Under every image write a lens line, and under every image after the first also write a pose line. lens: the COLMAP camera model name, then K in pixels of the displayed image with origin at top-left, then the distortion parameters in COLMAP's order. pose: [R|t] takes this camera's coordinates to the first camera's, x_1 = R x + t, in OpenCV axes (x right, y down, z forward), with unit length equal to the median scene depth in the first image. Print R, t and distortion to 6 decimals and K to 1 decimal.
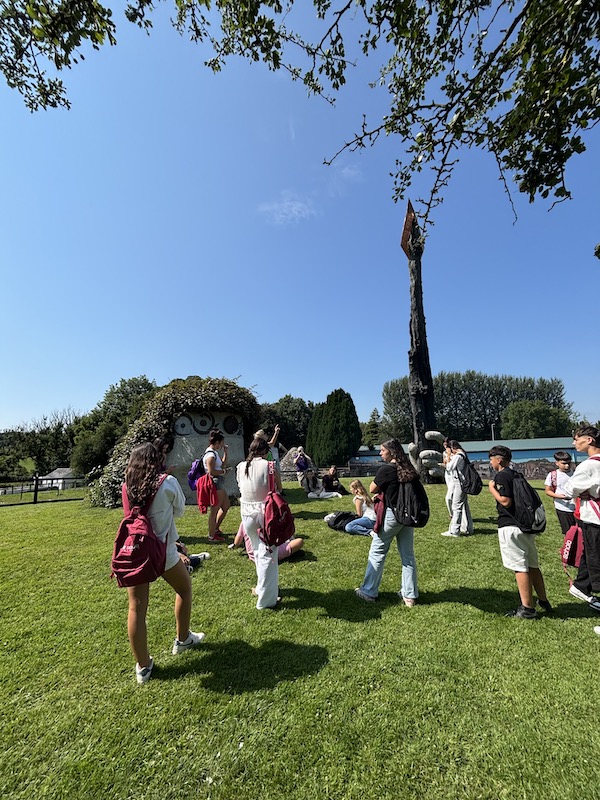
lens RADIAL K [[319.0, 0, 299.1], [0, 319.0, 399.1], [0, 0, 1]] dist [0.001522, 0.000013]
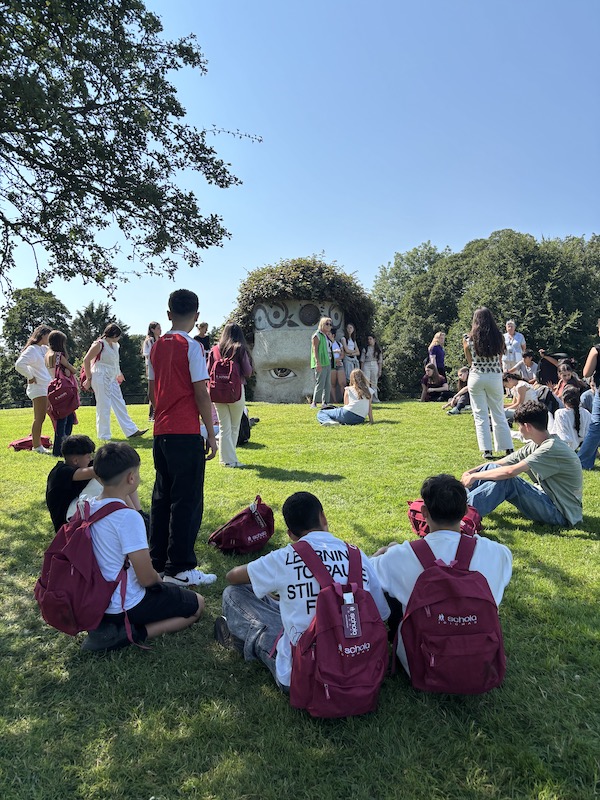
lens RADIAL K [[599.6, 0, 296.4], [0, 599.6, 401.9], [0, 0, 1]] dist [0.025908, -0.002241]
pose [[0.744897, 0.028979, -0.666549, 0.599027], [0.110363, 0.979941, 0.165940, 0.028952], [0.657988, -0.197170, 0.726757, -0.158485]]
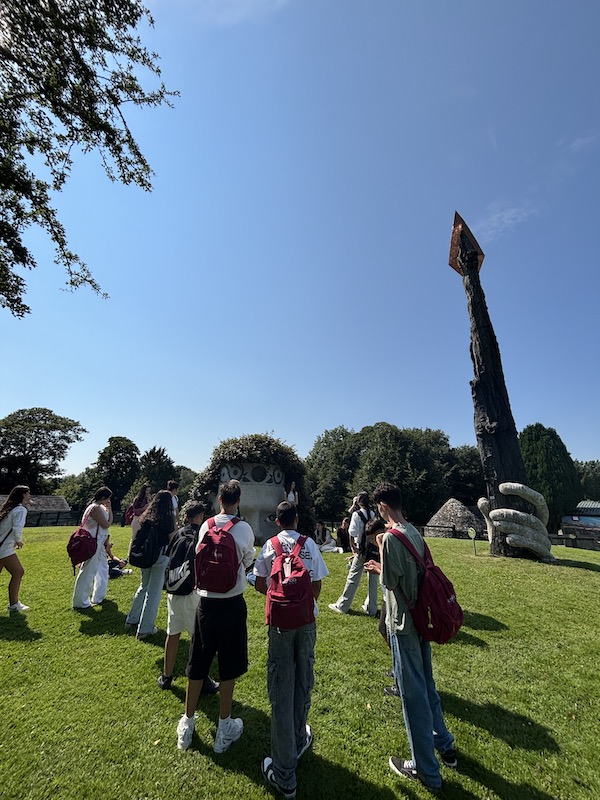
lens RADIAL K [[319.0, 0, 297.8], [0, 319.0, 399.6], [0, 0, 1]] dist [0.001522, 0.000013]
pose [[0.795976, -0.132853, -0.590569, 0.466671], [0.051270, 0.986909, -0.152910, -0.002244], [0.603153, 0.091435, 0.792368, 0.088440]]
